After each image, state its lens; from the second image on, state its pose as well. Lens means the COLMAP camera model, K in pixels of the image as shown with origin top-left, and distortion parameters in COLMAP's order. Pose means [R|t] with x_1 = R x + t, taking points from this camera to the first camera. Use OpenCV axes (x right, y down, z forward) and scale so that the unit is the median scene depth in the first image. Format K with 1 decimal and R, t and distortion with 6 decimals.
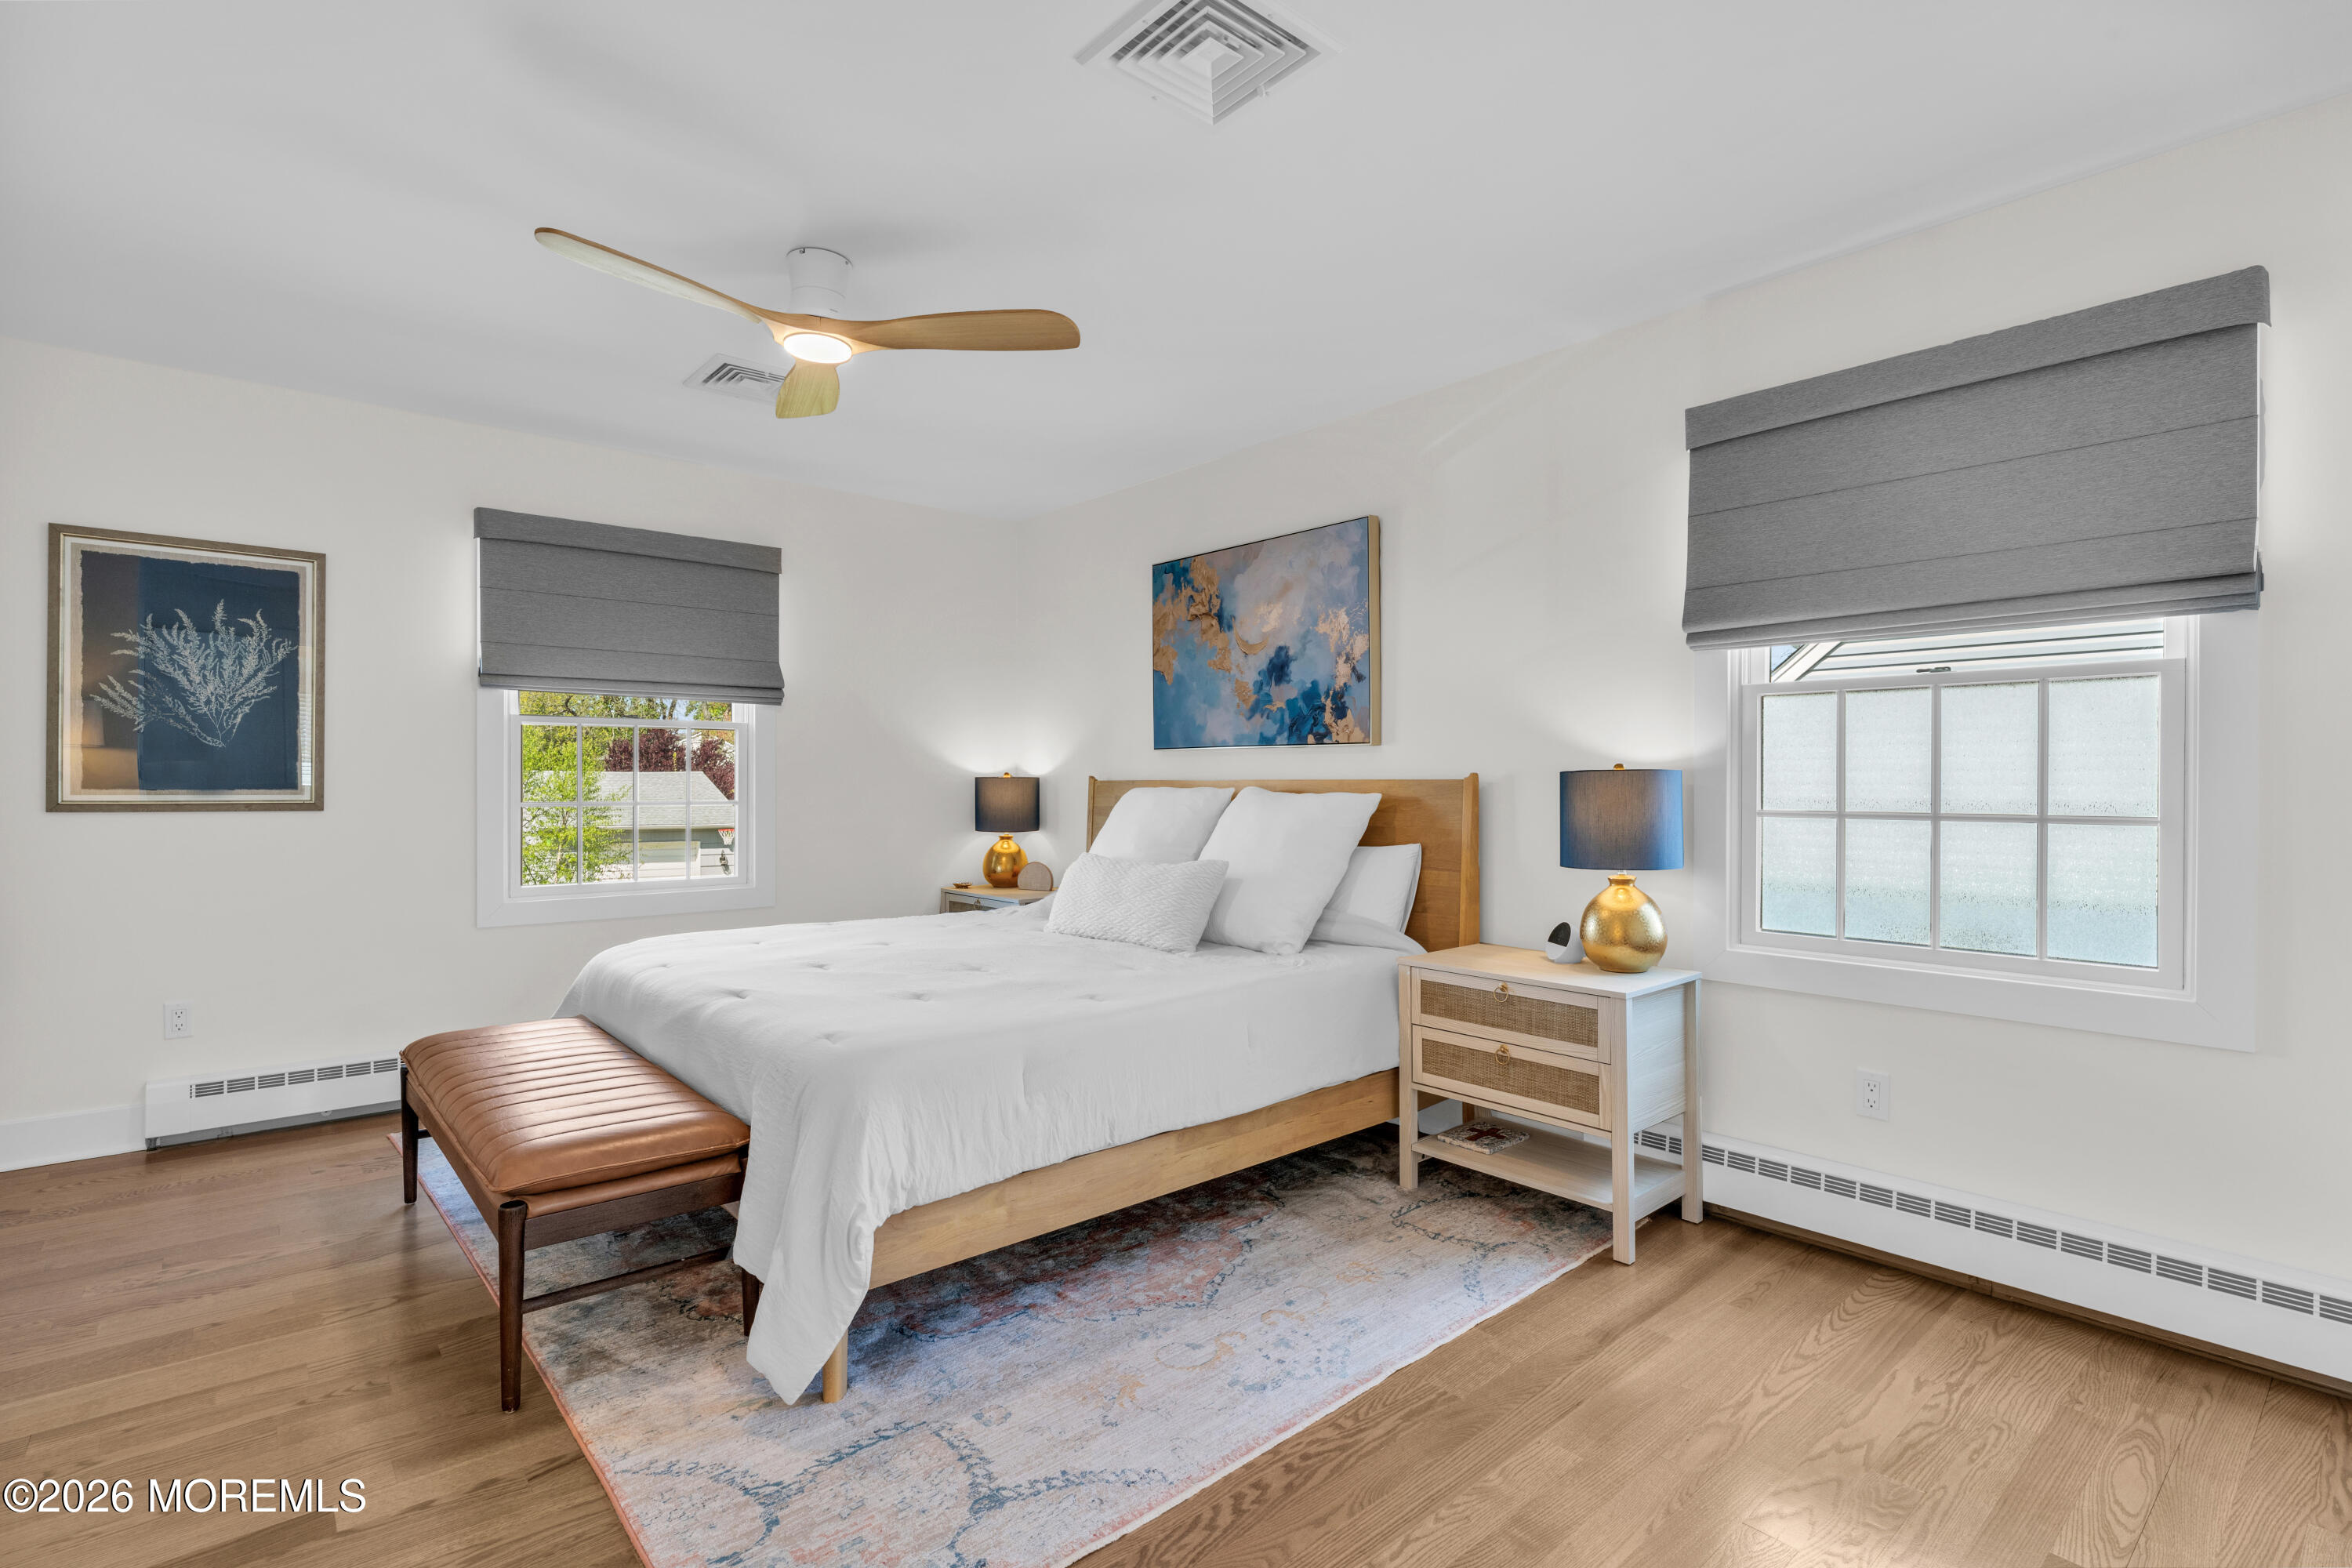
lens RADIAL K [[1109.1, 0, 1165.5], [0, 1109.1, 762.8], [0, 0, 1]] dist [-0.000720, -0.000498]
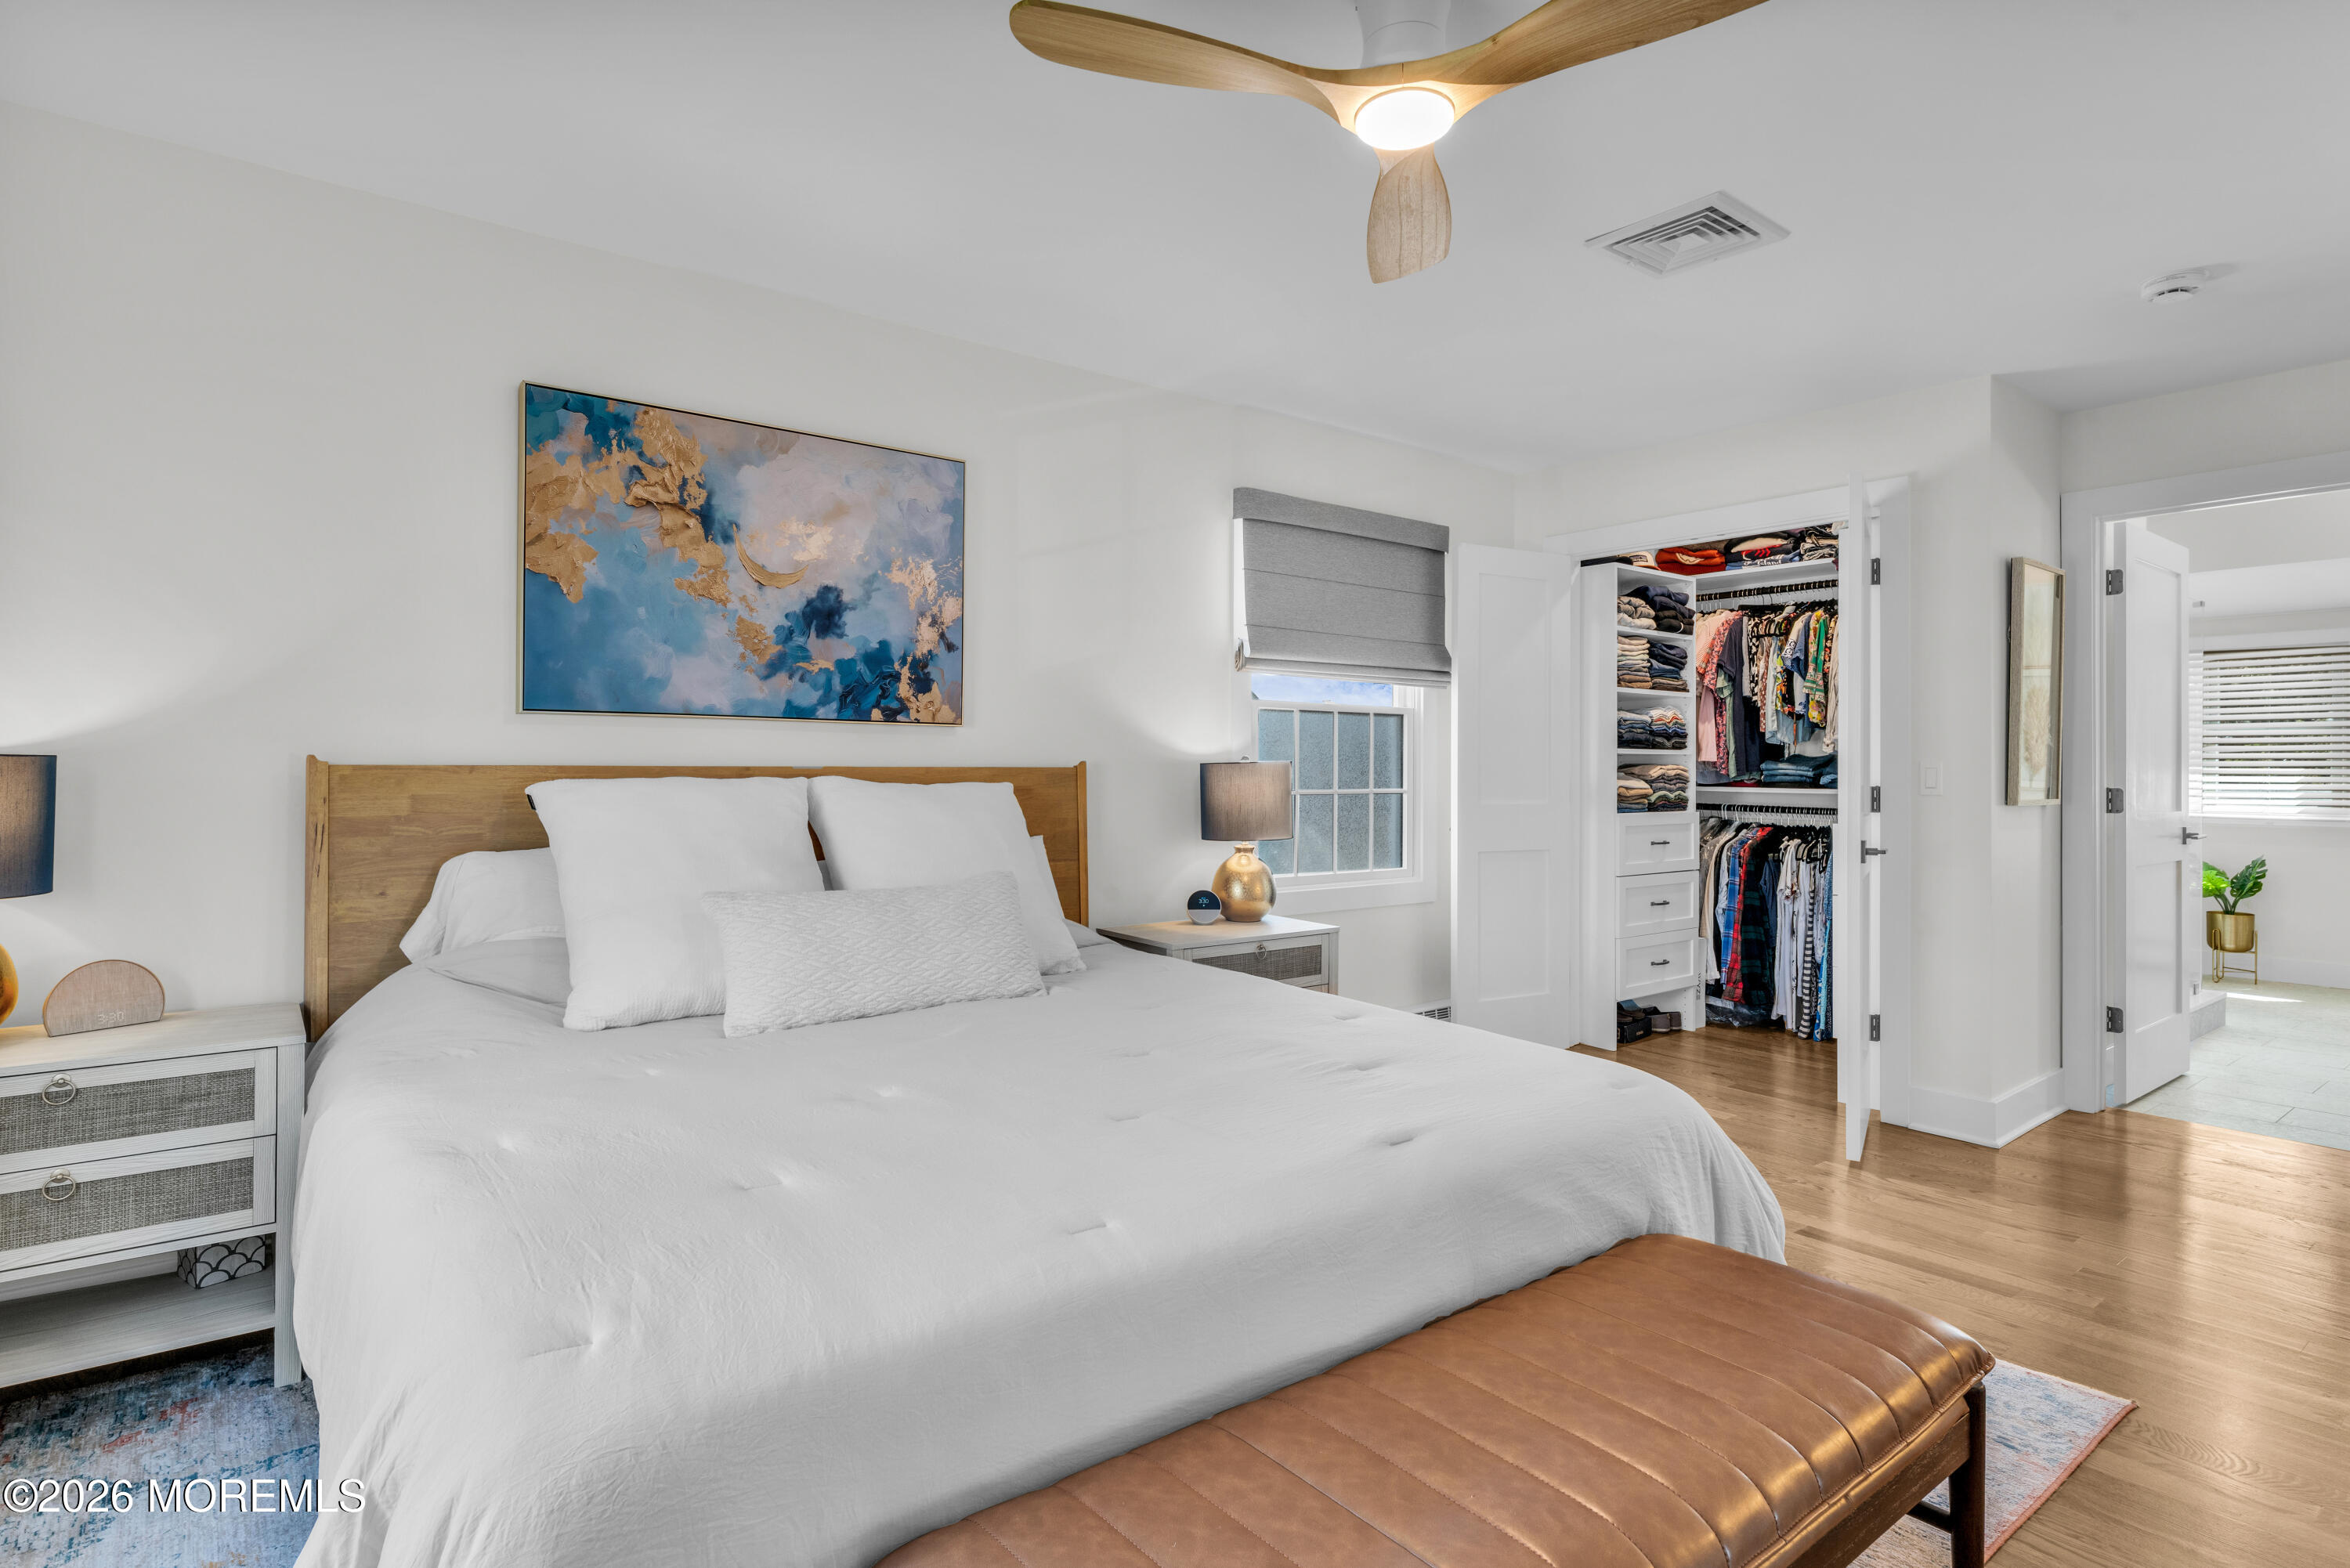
lens RADIAL K [[1080.2, 0, 1159.6], [0, 1080.2, 758.3], [0, 0, 1]] dist [-0.001496, 0.001171]
pose [[0.102066, 0.013362, 0.994688, -0.599683], [-0.017390, 0.999781, -0.011646, 0.014744], [-0.994626, -0.016109, 0.102276, 0.716864]]
